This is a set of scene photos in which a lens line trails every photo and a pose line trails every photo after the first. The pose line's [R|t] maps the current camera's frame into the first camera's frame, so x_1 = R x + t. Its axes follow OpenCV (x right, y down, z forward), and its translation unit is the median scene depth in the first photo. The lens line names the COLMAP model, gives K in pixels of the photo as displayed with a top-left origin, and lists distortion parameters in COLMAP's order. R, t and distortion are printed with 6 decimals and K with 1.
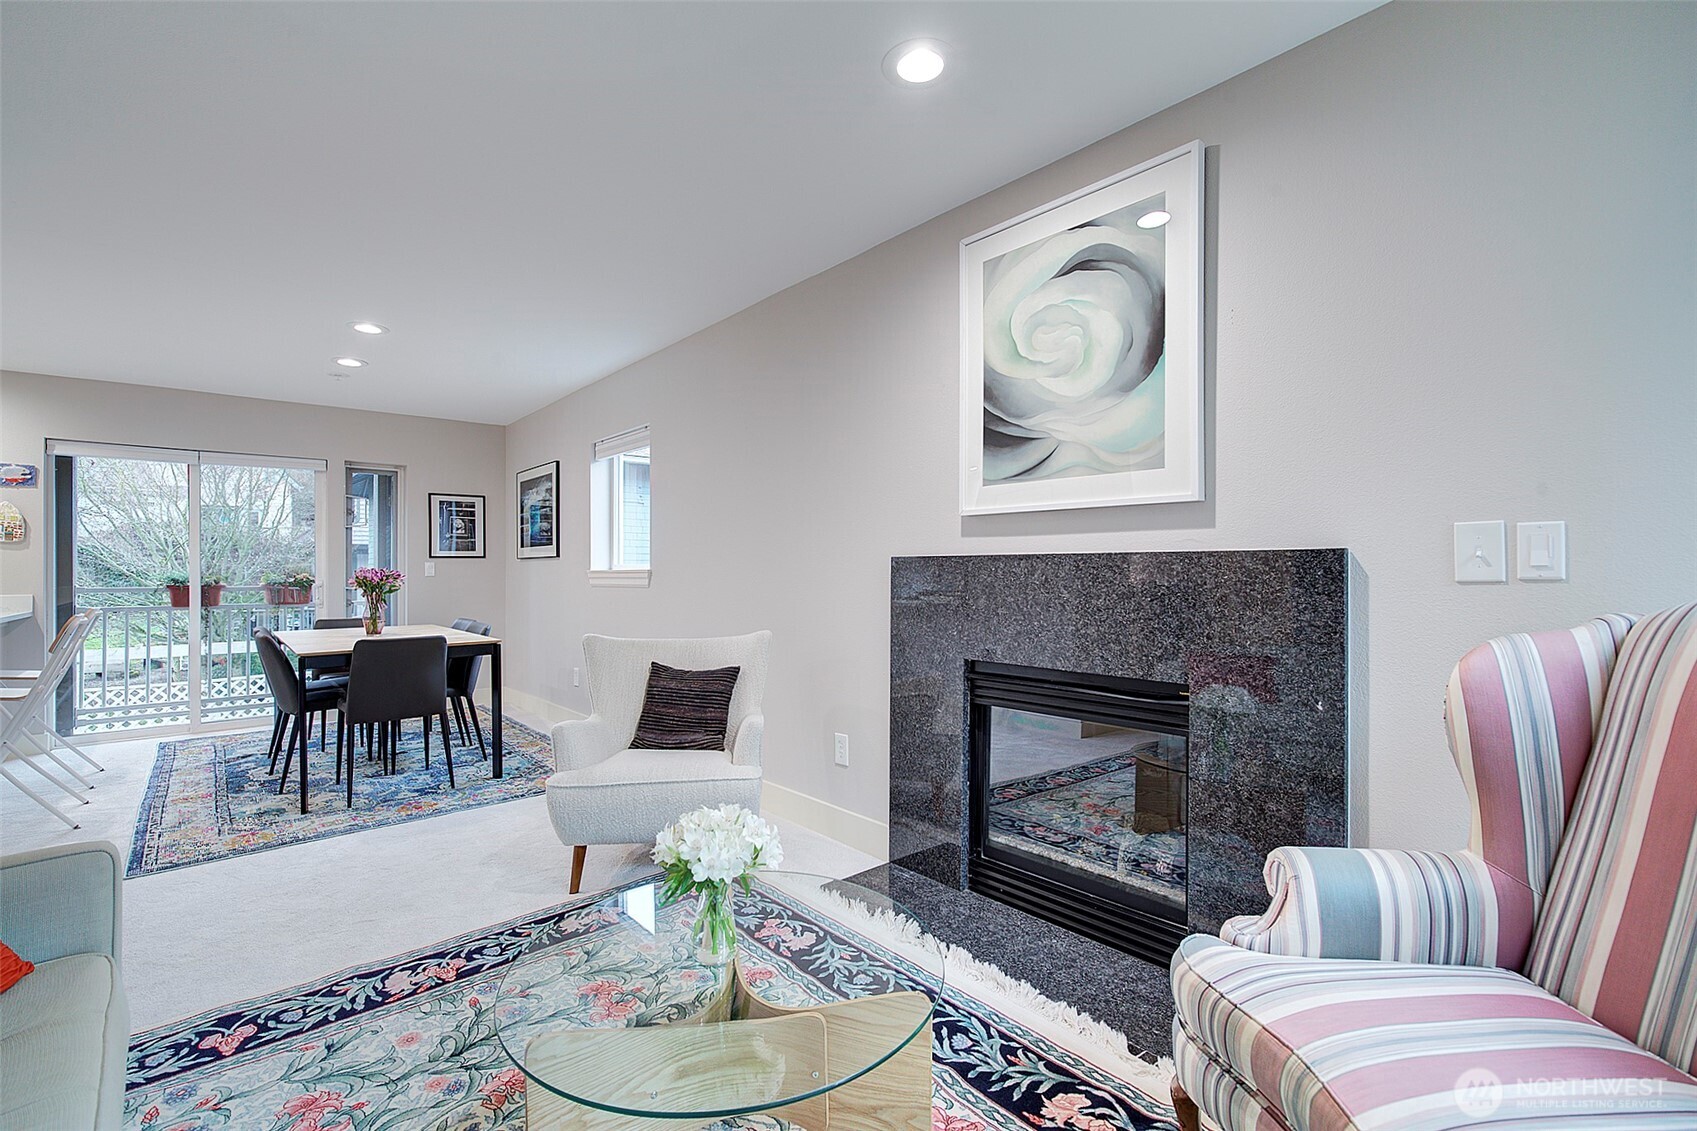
lens RADIAL K [[735.5, 0, 846.4], [0, 735.5, 569.1], [0, 0, 1]] dist [-0.012130, 0.000513]
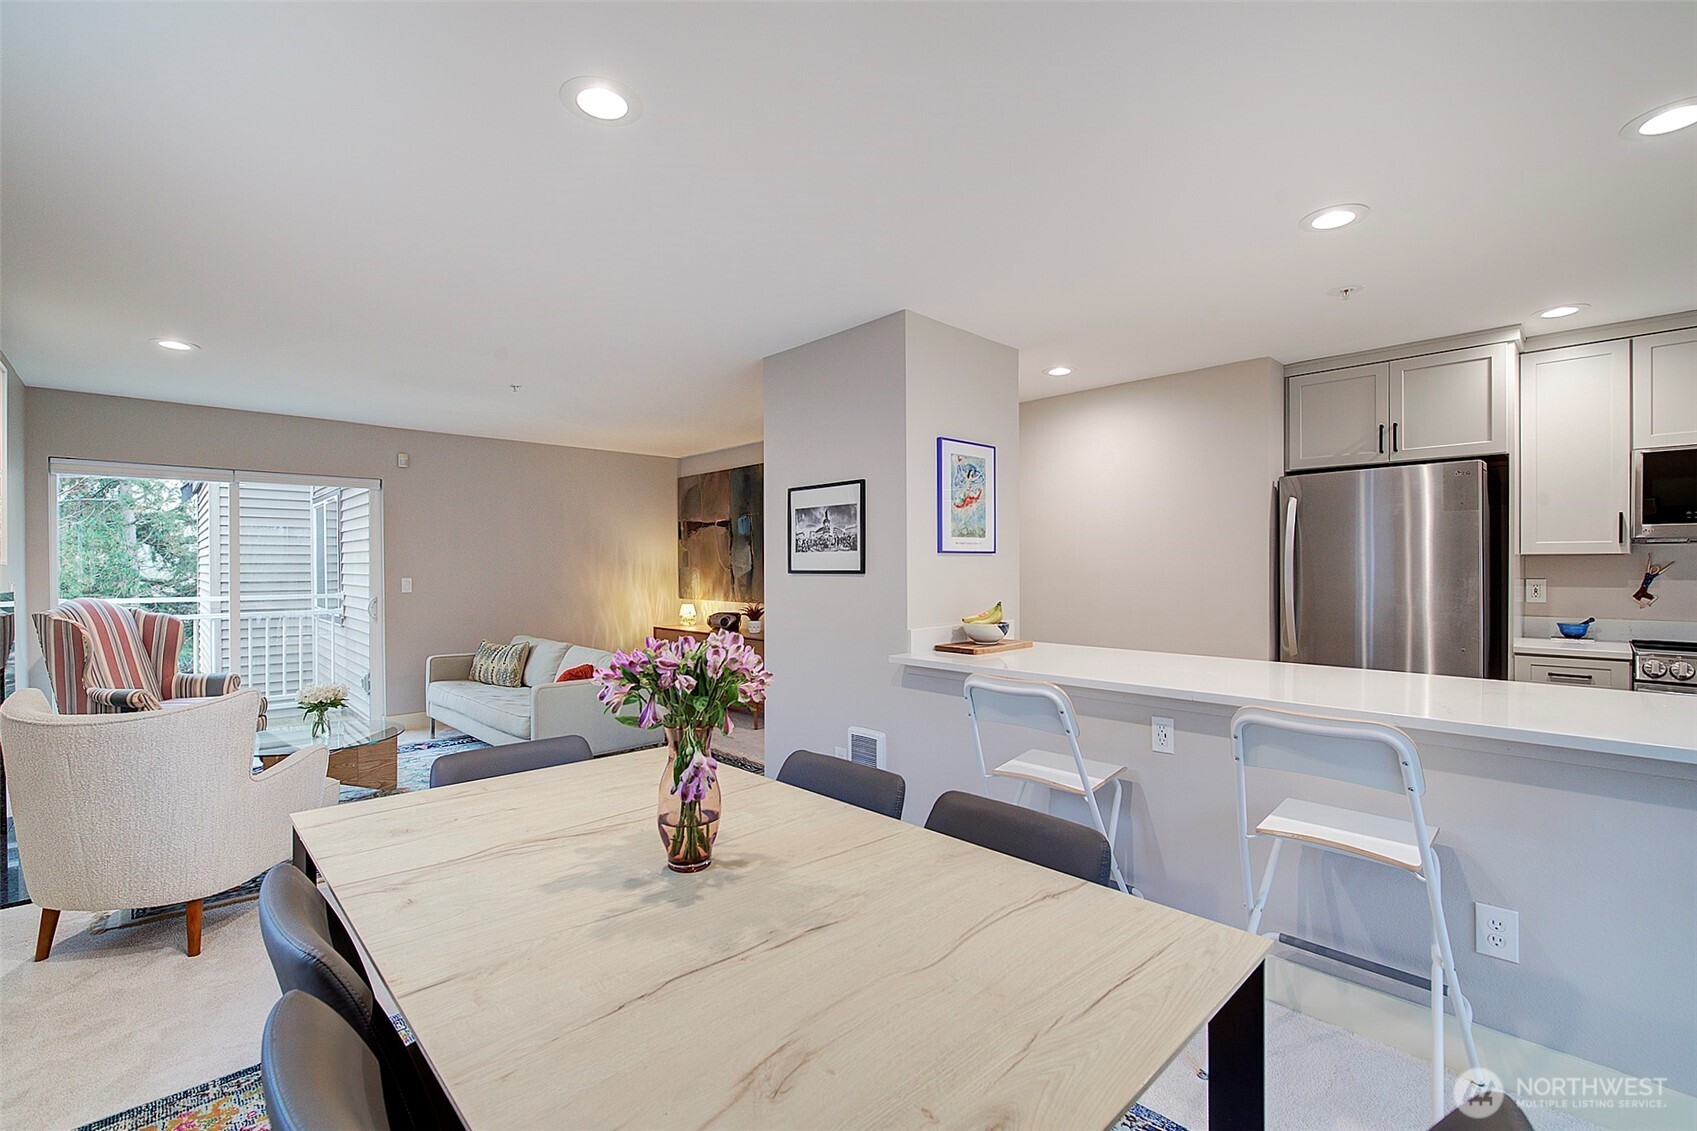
lens RADIAL K [[735.5, 0, 846.4], [0, 735.5, 569.1], [0, 0, 1]] dist [-0.012130, 0.000513]
pose [[-0.999198, 0.009167, -0.038975, -1.215874], [0.009204, 0.999957, -0.000782, -0.049079], [0.038966, -0.001141, -0.999240, 2.264313]]
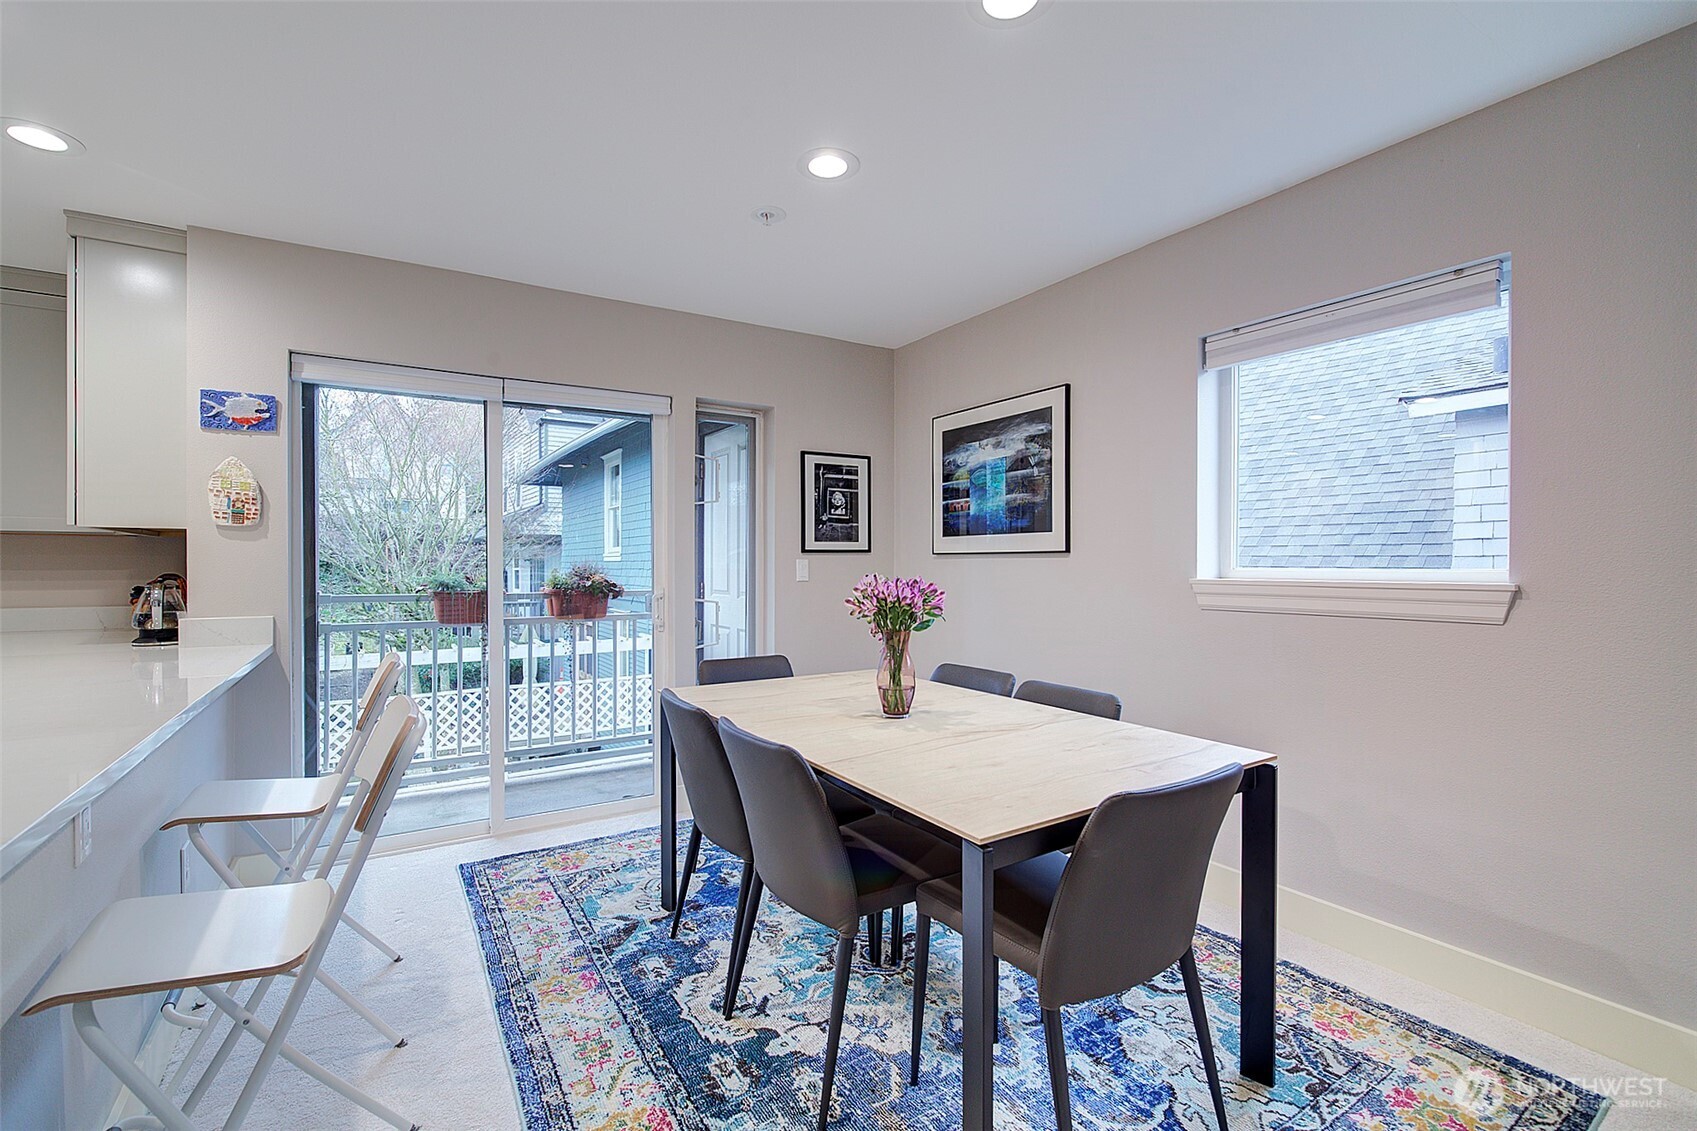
lens RADIAL K [[740.5, 0, 844.6], [0, 740.5, 569.1], [0, 0, 1]] dist [-0.012925, 0.000272]
pose [[0.987413, 0.005950, -0.158050, -1.049386], [-0.003869, 0.999902, 0.013472, -0.023277], [0.158114, -0.012691, 0.987339, 0.891716]]
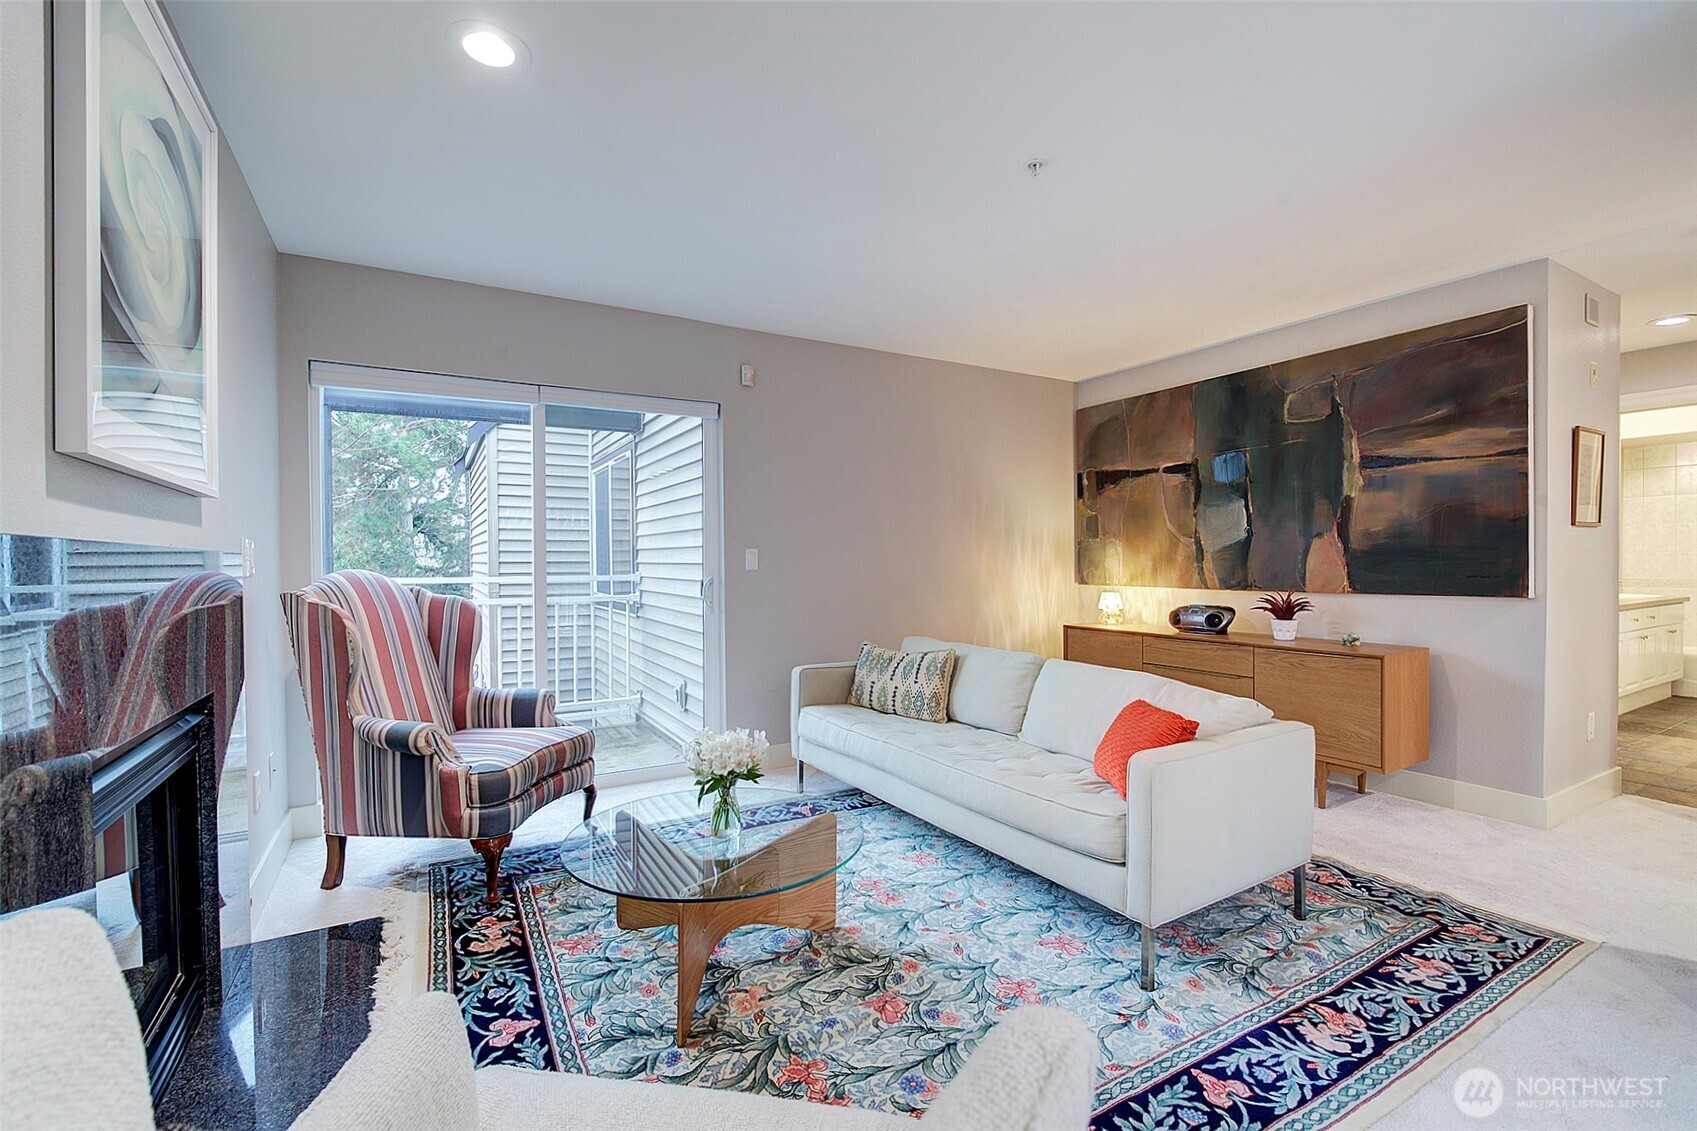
lens RADIAL K [[735.5, 0, 846.4], [0, 735.5, 569.1], [0, 0, 1]] dist [-0.012130, 0.000513]
pose [[-0.980225, 0.007234, 0.197755, -0.413411], [0.008657, 0.999942, 0.006330, 0.000881], [-0.197698, 0.007917, -0.980231, 1.393323]]
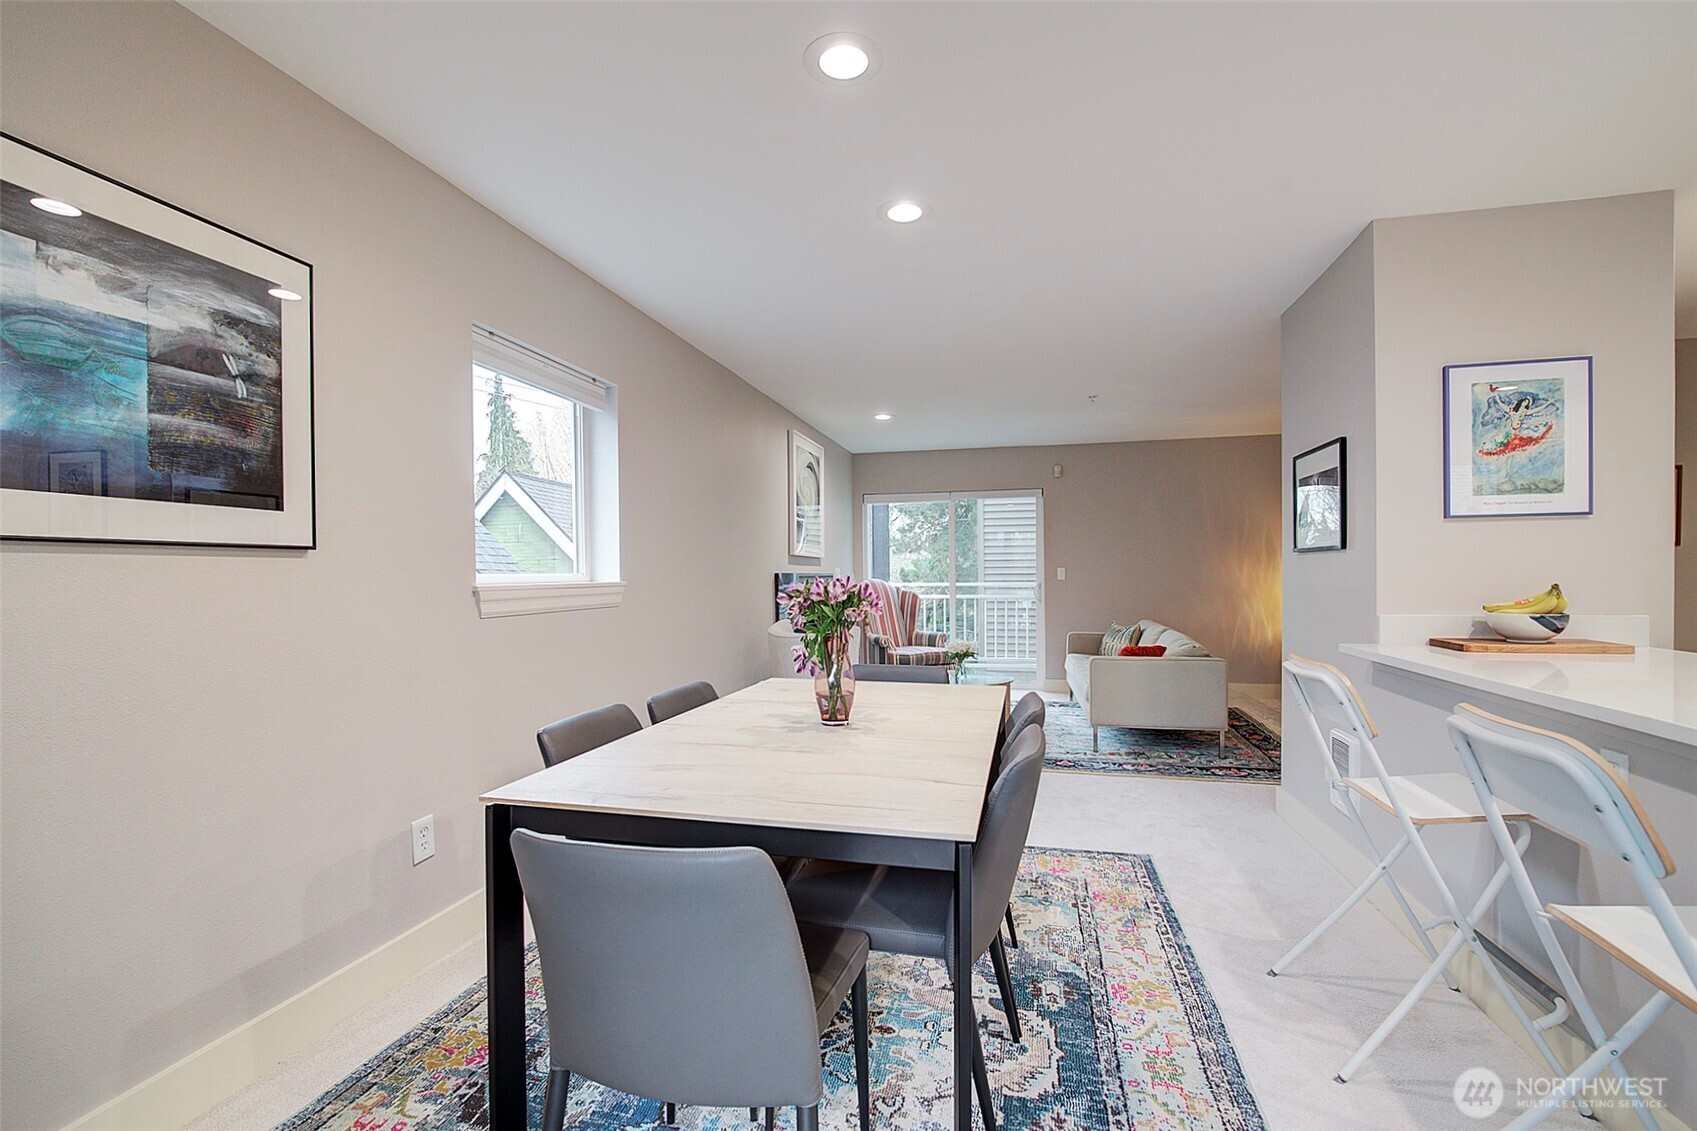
lens RADIAL K [[744.6, 0, 847.8], [0, 744.6, 581.1], [0, 0, 1]] dist [-0.011193, 0.000118]
pose [[-0.570491, 0.001121, 0.821303, -1.808607], [0.008325, 0.999956, 0.004418, -0.002646], [-0.821262, 0.009357, -0.570475, 2.198847]]
